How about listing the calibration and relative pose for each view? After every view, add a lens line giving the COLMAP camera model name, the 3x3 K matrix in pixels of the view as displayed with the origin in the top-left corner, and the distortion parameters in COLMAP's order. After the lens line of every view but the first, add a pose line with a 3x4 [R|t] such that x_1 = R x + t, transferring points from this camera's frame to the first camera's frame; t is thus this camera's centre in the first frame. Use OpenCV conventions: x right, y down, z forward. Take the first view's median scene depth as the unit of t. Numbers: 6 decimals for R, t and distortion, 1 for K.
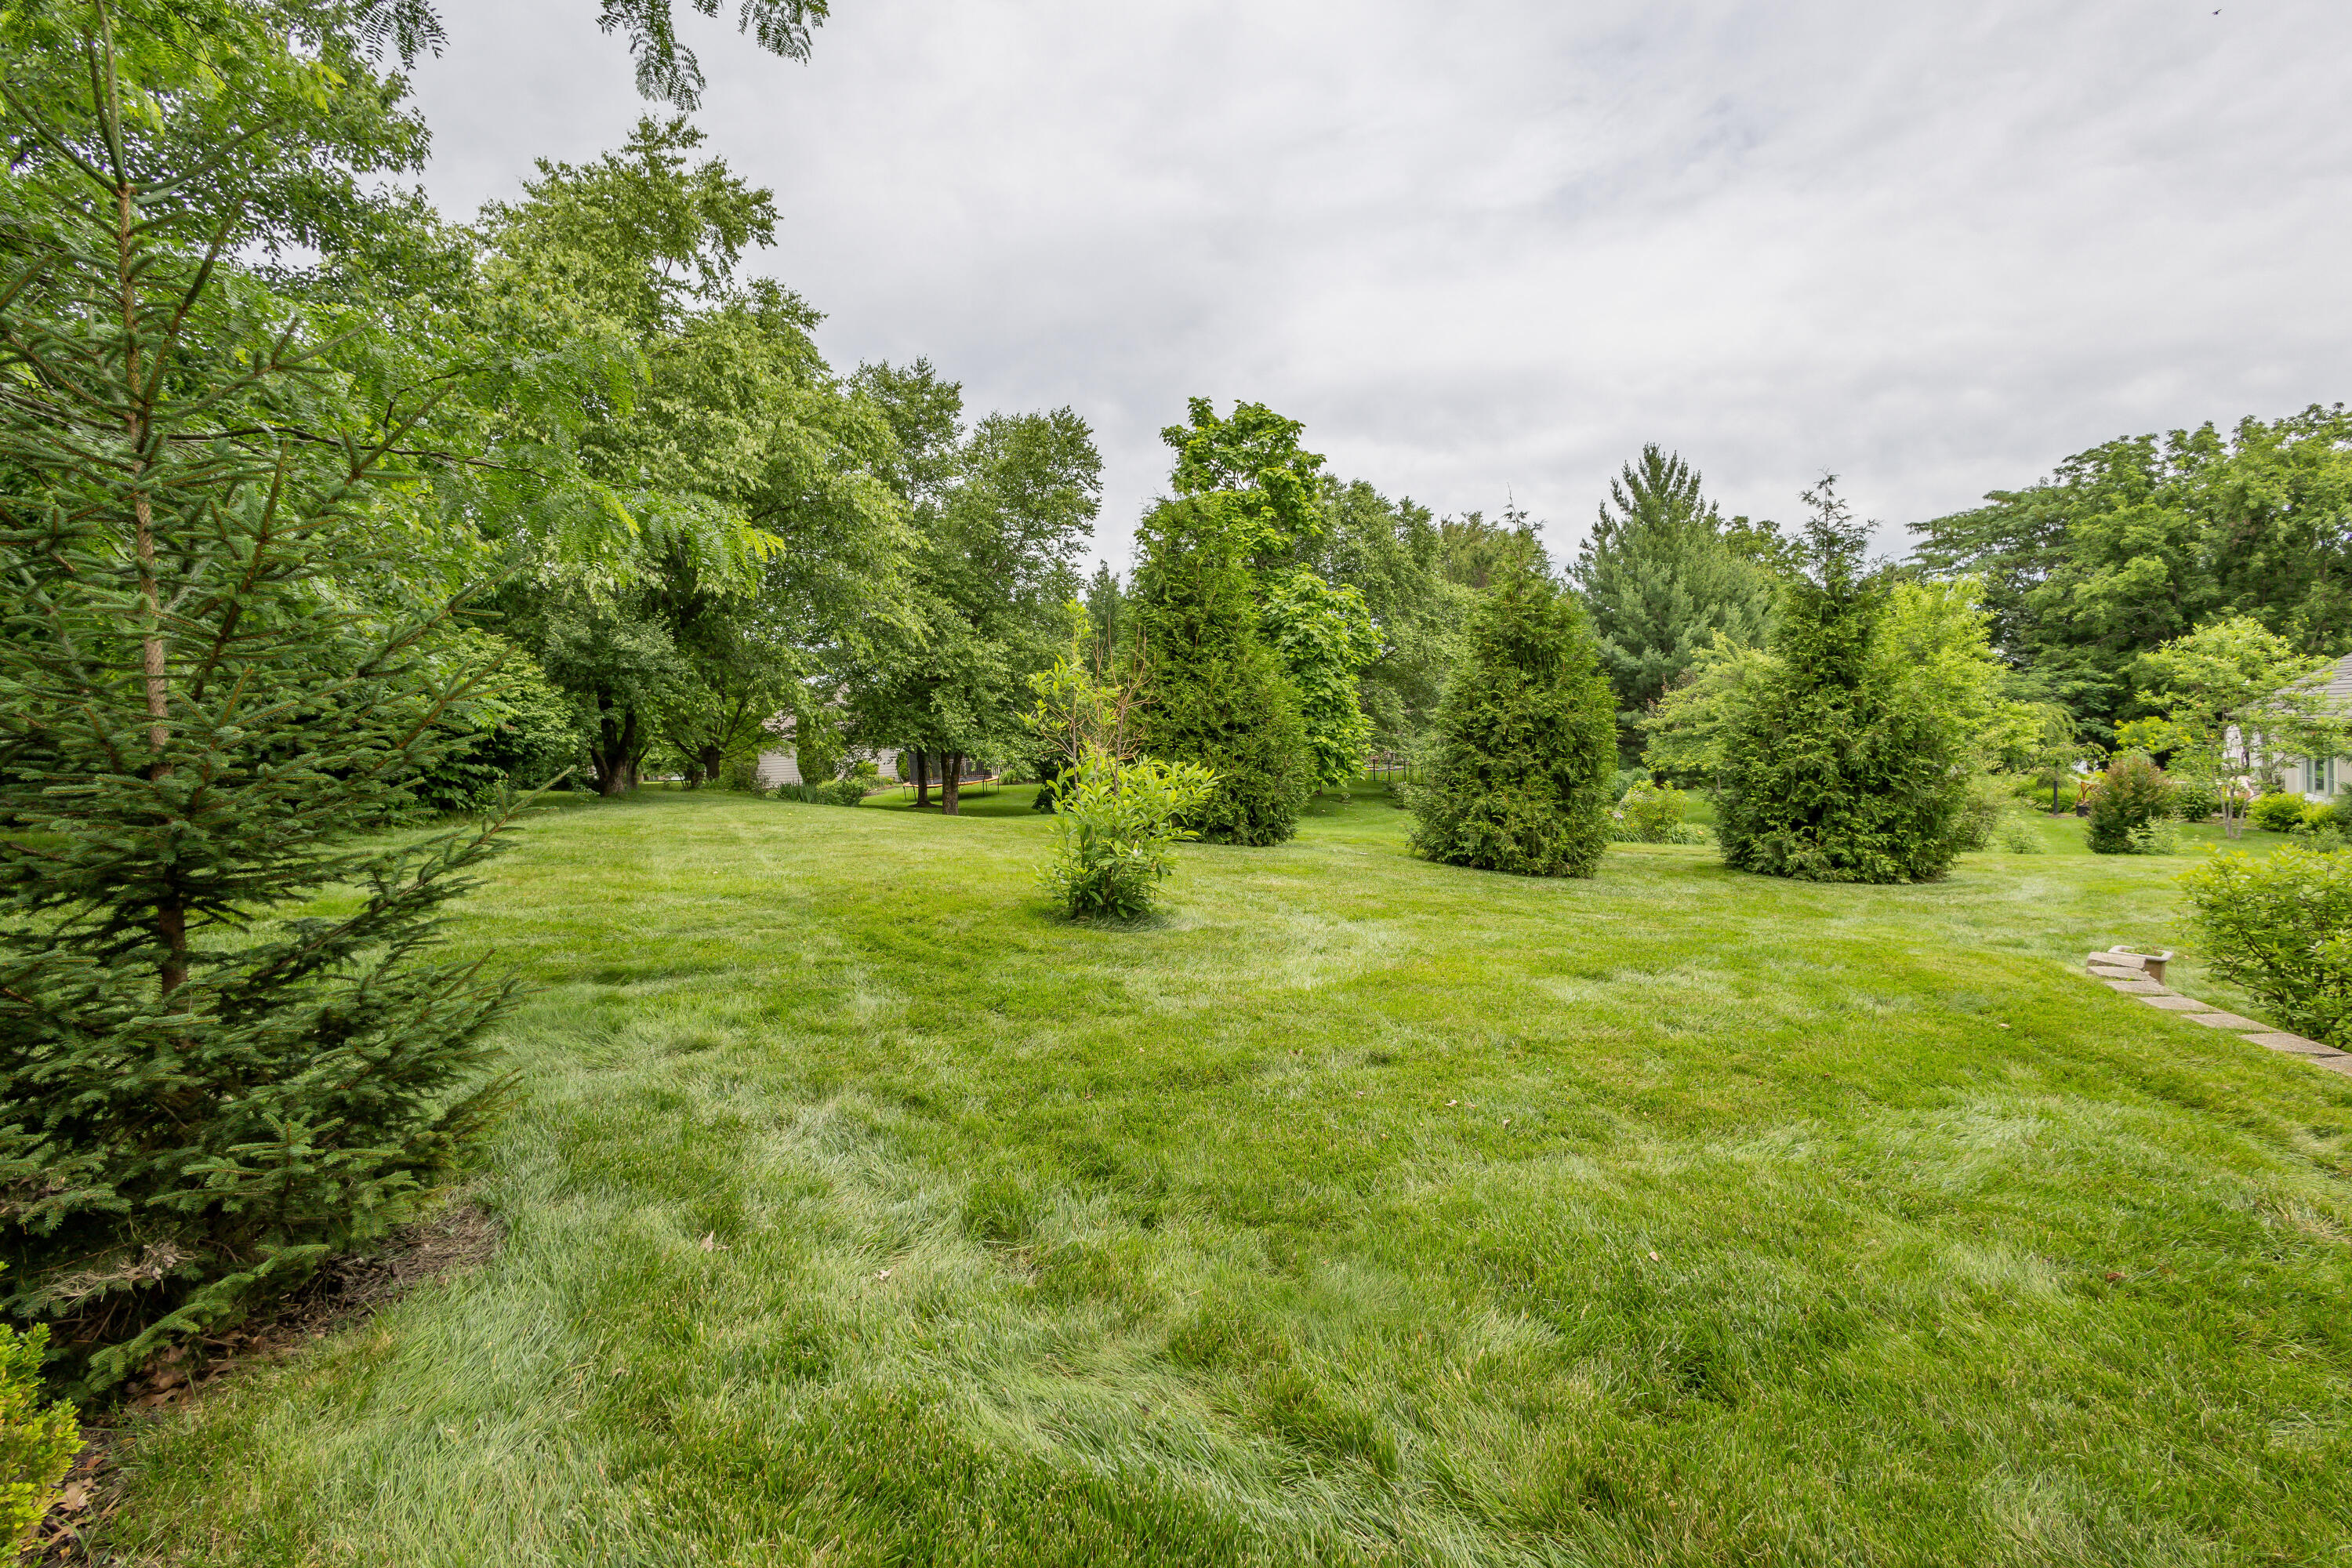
lens RADIAL K [[1081.0, 0, 1166.6], [0, 1081.0, 800.1], [0, 0, 1]] dist [0.015399, -0.005084]
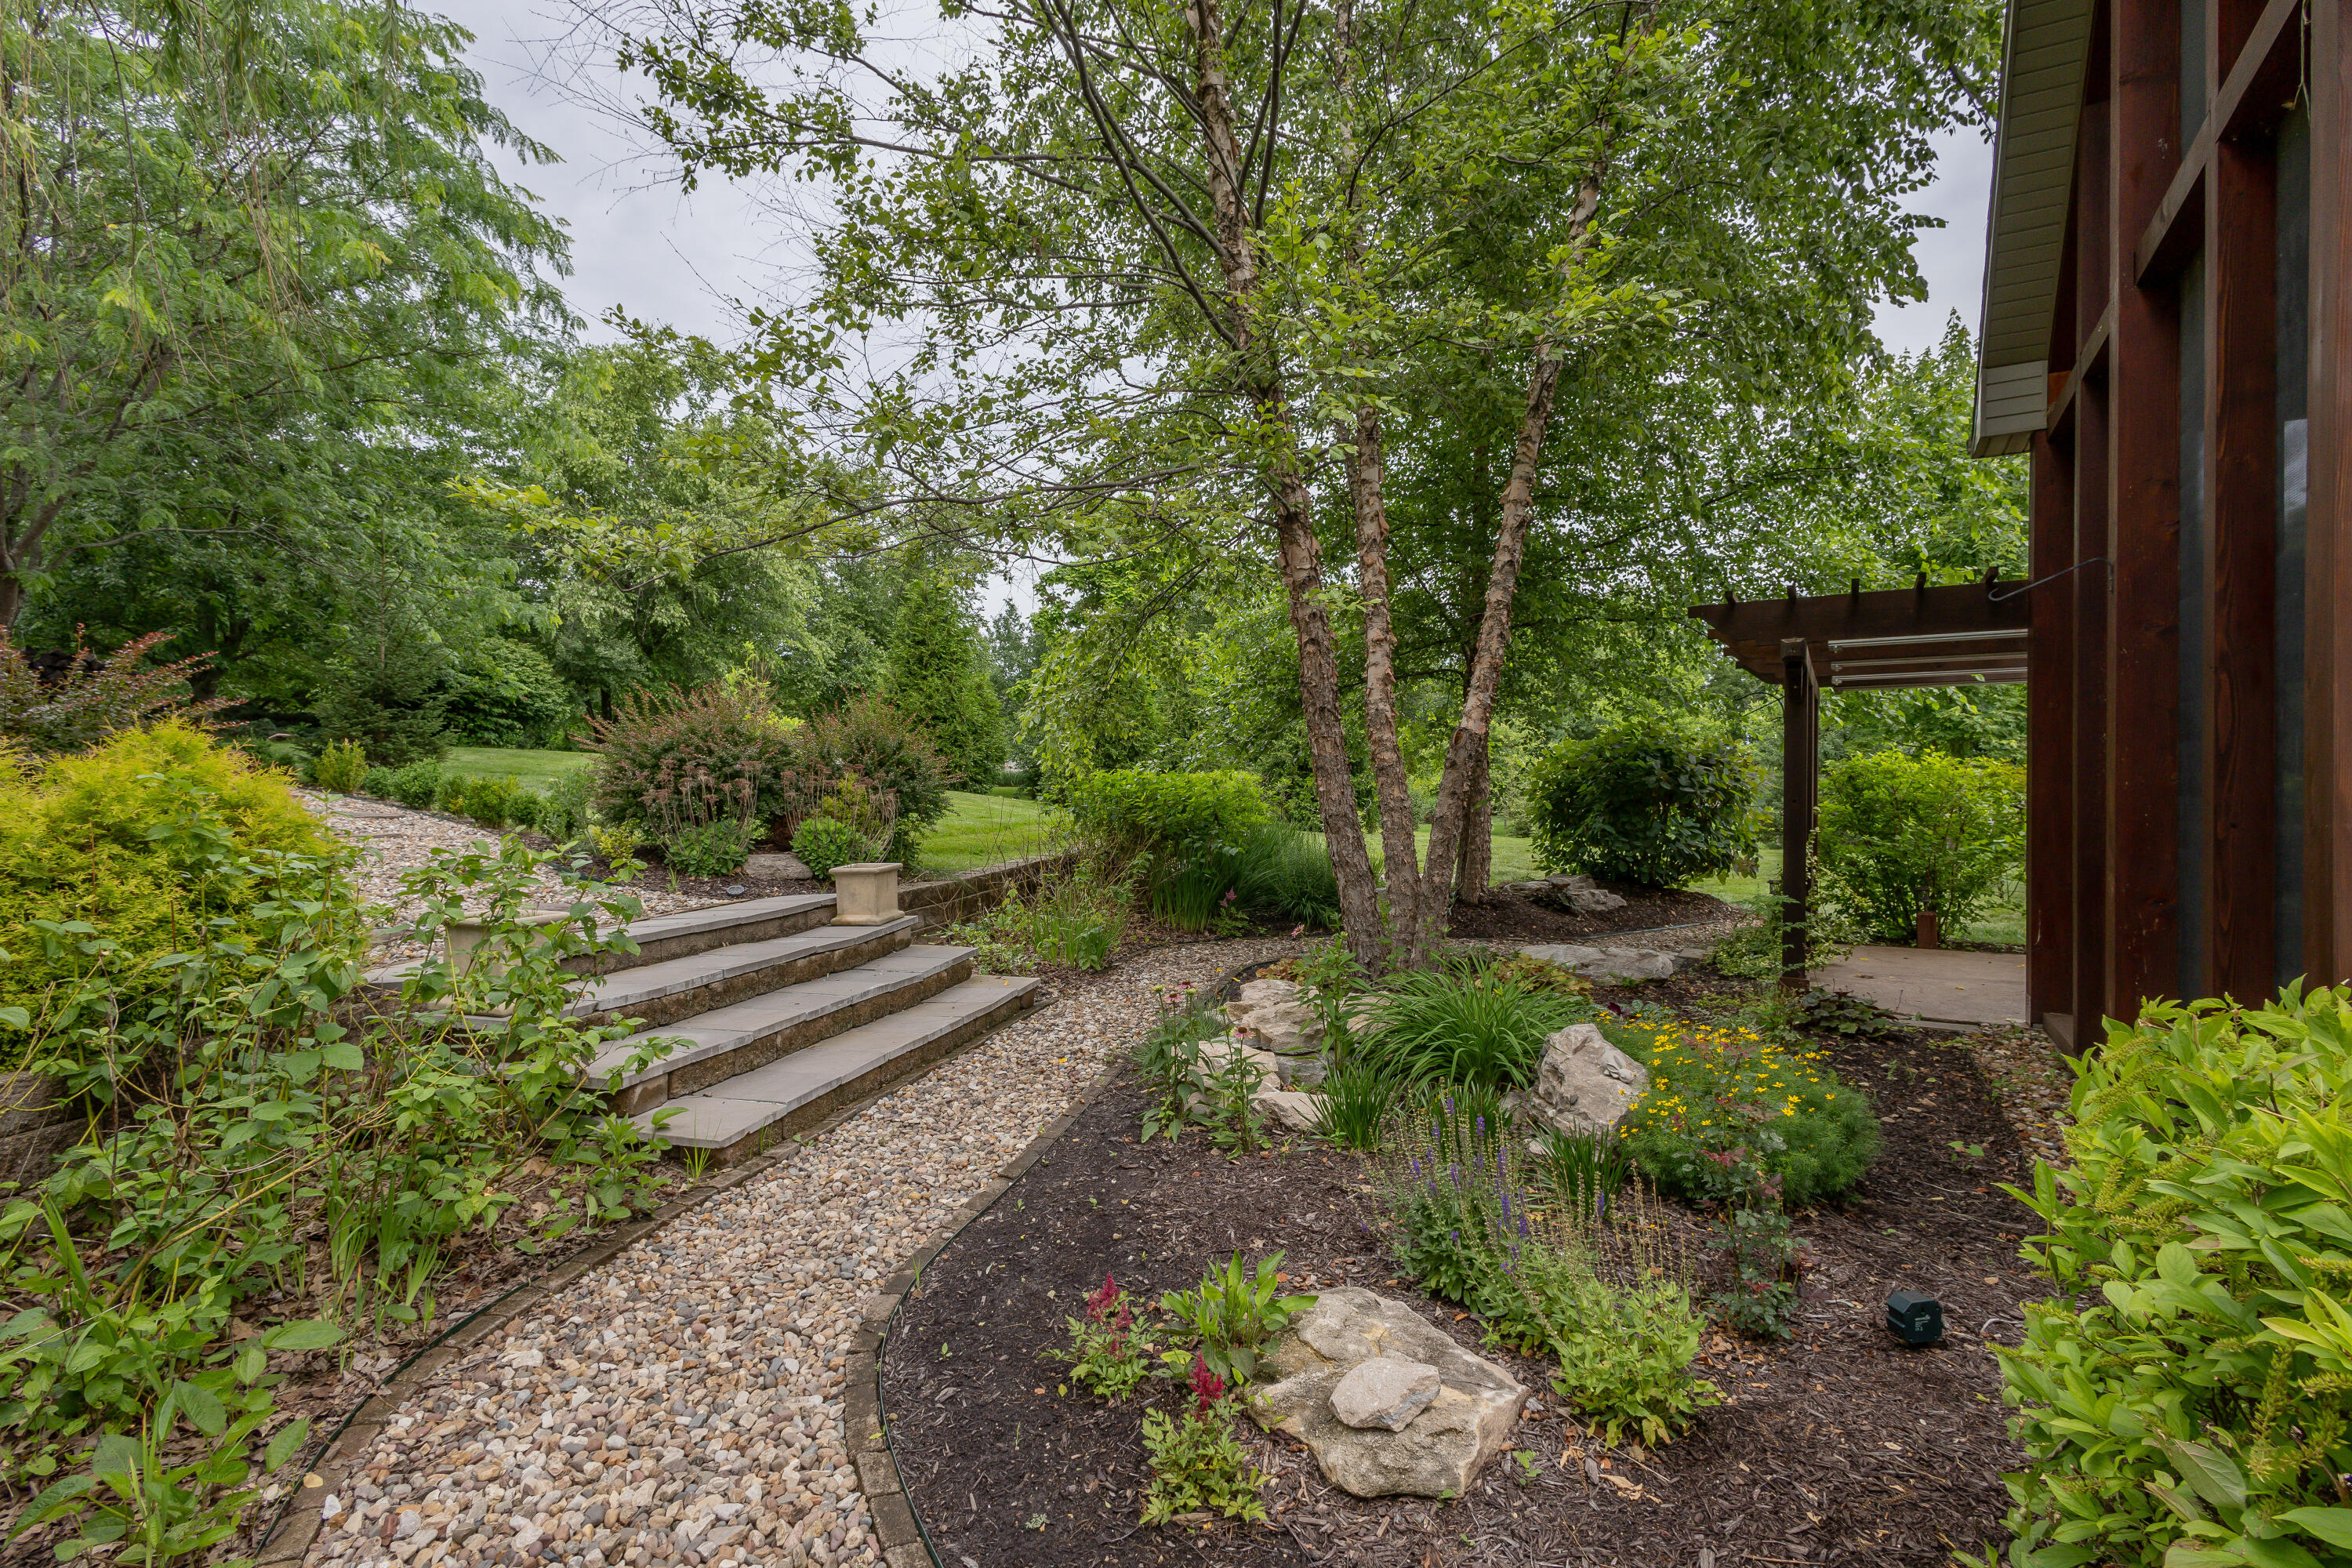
lens RADIAL K [[1081.0, 0, 1171.6], [0, 1081.0, 800.7], [0, 0, 1]] dist [0.015399, -0.005084]
pose [[0.996355, 0.054779, -0.065395, 0.433222], [-0.056735, 0.997984, -0.028442, 0.069347], [0.063705, 0.032048, 0.997454, -0.515363]]
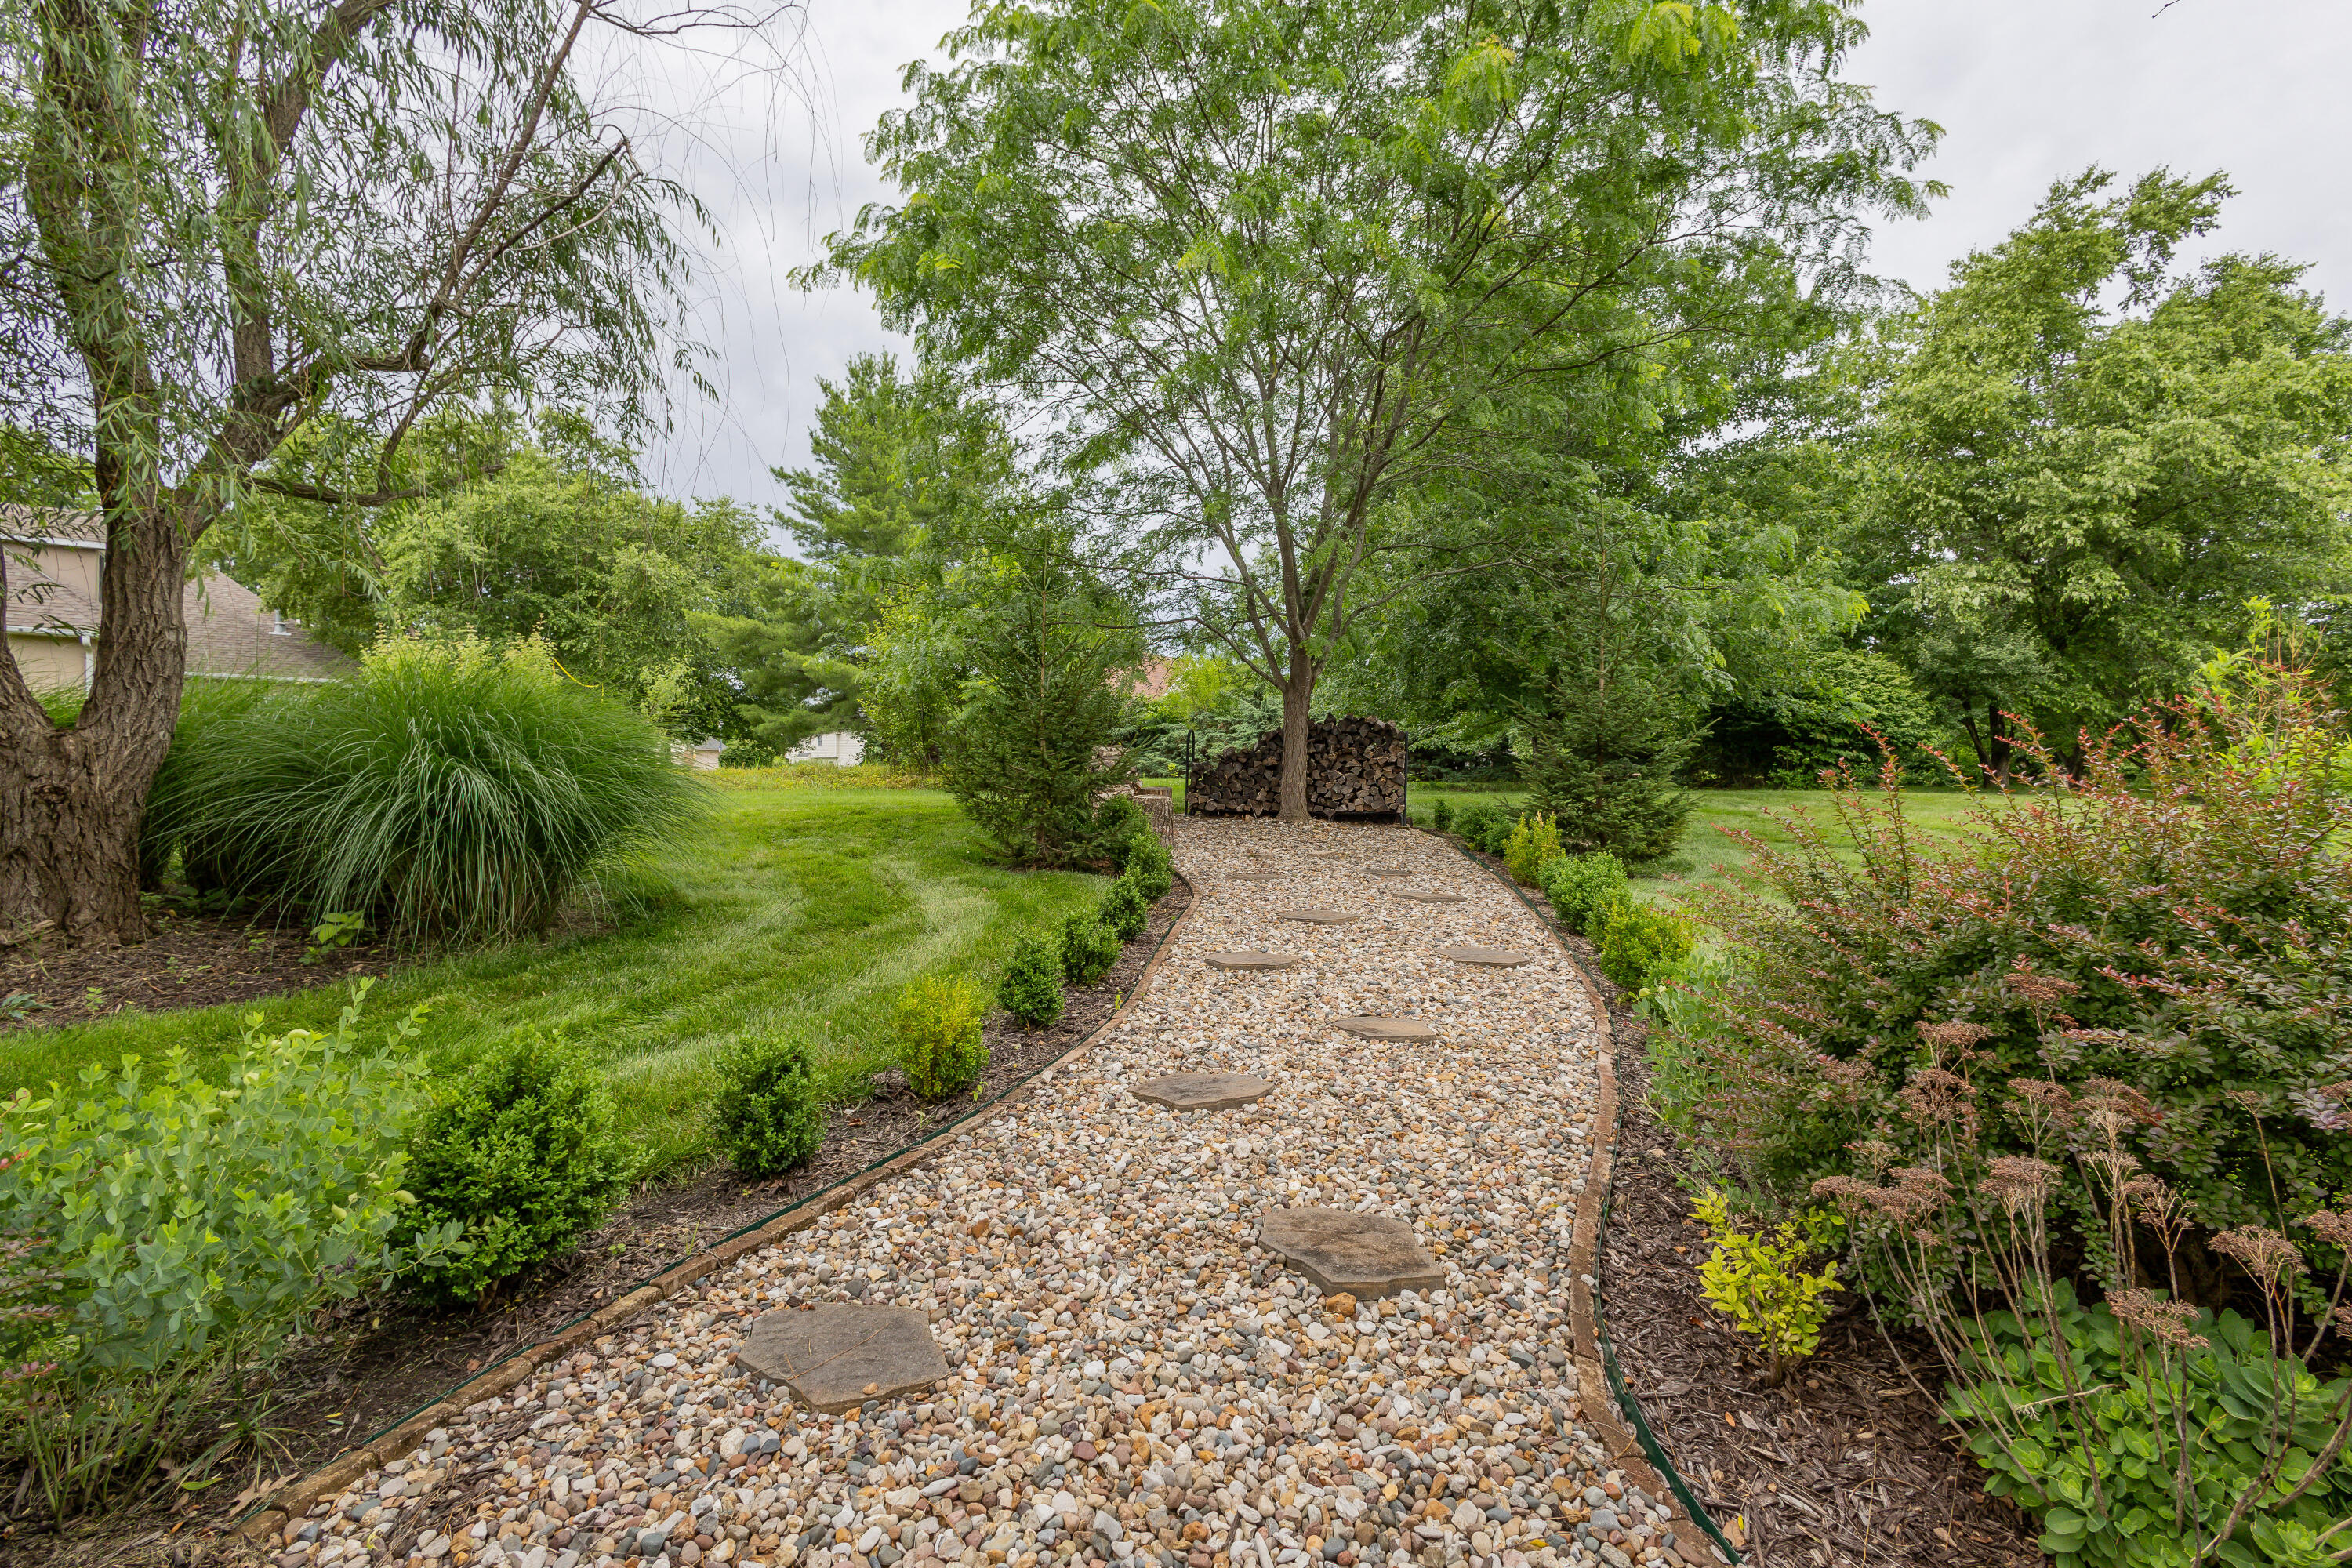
lens RADIAL K [[1081.0, 0, 1195.0], [0, 1081.0, 771.1], [0, 0, 1]] dist [0.015399, -0.005084]
pose [[0.363424, 0.036035, -0.930927, 0.272455], [-0.070724, 0.997435, 0.011000, 0.028676], [0.928936, 0.061842, 0.365040, -0.199810]]
